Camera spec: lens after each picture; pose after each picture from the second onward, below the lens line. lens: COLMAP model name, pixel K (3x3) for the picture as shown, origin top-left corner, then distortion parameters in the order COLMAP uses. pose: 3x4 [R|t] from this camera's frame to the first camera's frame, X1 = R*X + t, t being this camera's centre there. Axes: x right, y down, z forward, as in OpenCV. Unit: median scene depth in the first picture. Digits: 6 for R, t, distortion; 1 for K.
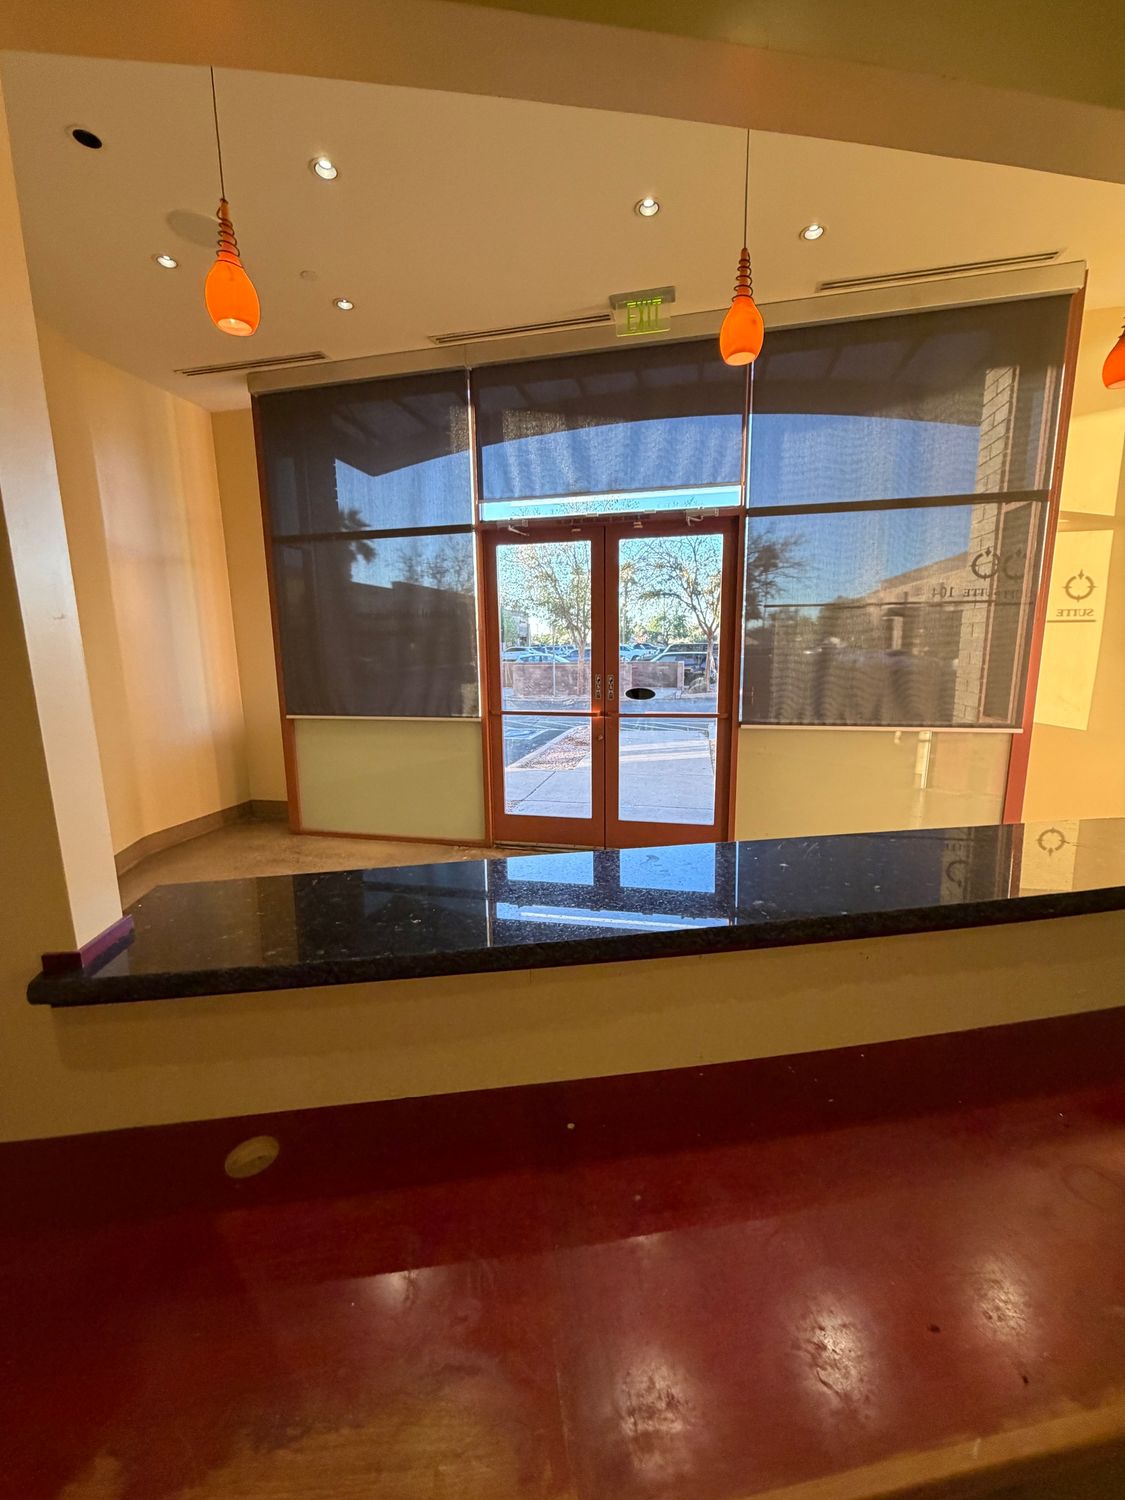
lens RADIAL K [[598.2, 0, 563.0], [0, 598.2, 746.6], [0, 0, 1]] dist [-0.000679, -0.000076]
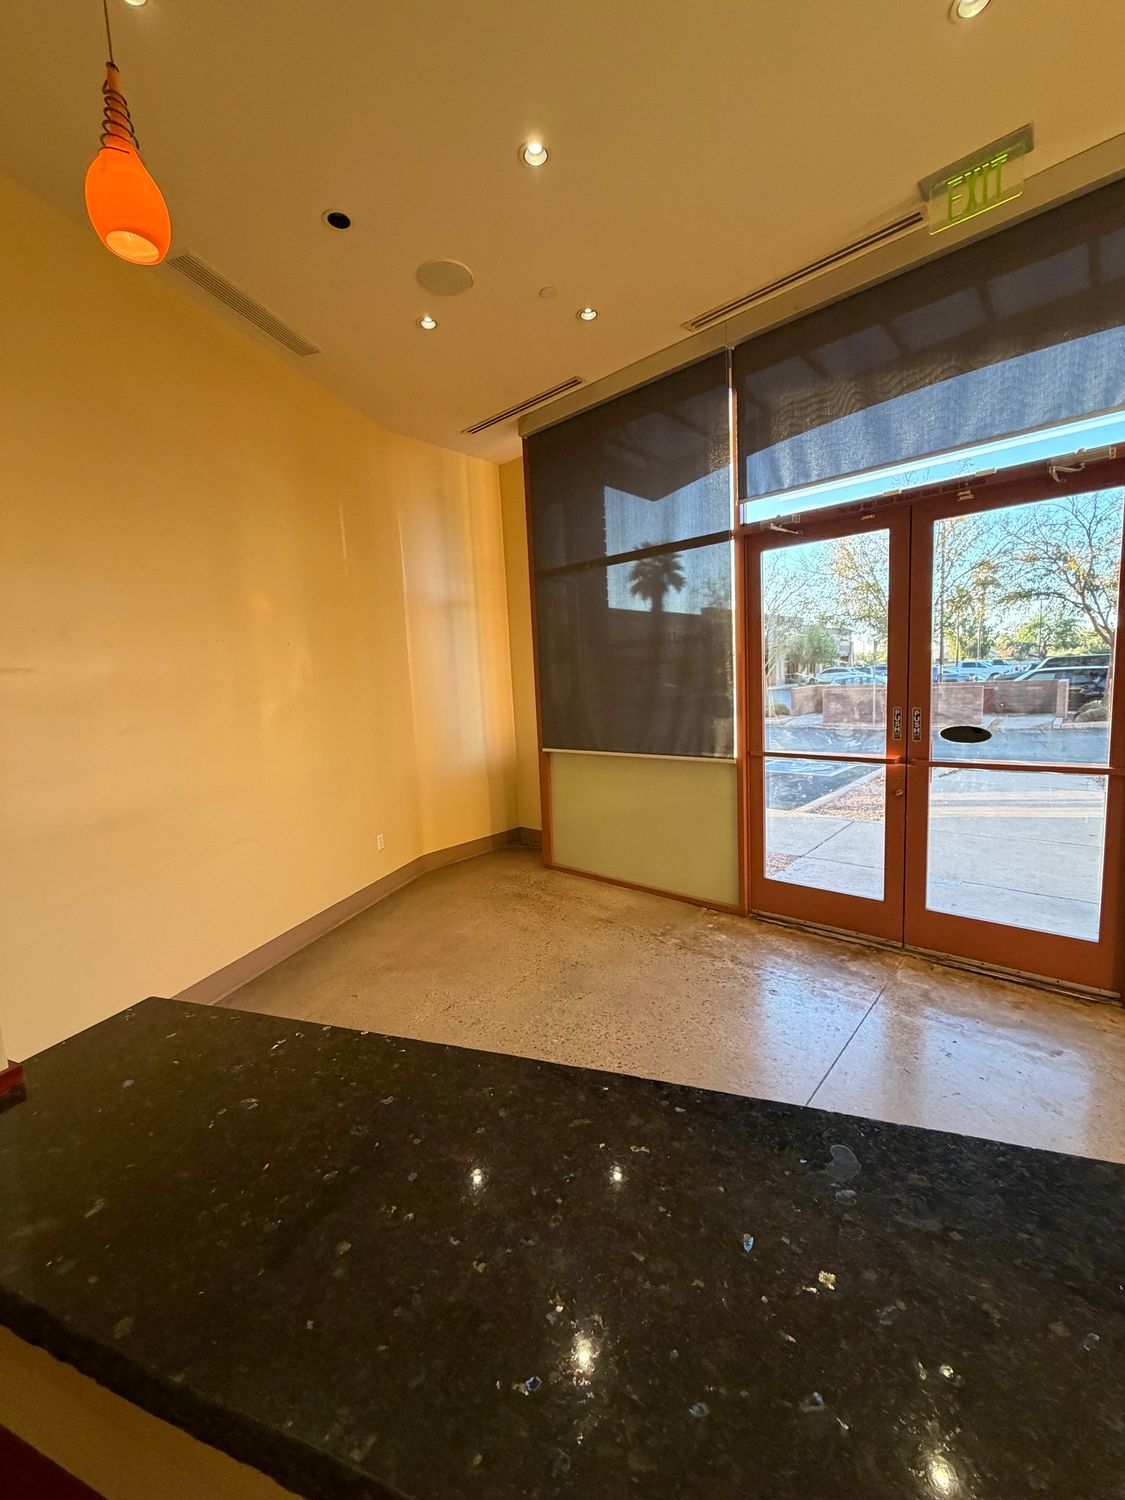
lens RADIAL K [[598.2, 0, 563.0], [0, 598.2, 746.6], [0, 0, 1]] dist [-0.000679, -0.000076]
pose [[0.874584, 0.027199, -0.484110, 0.051373], [-0.046645, 0.998514, -0.028169, -0.029369], [0.482625, 0.047218, 0.874553, 0.147196]]
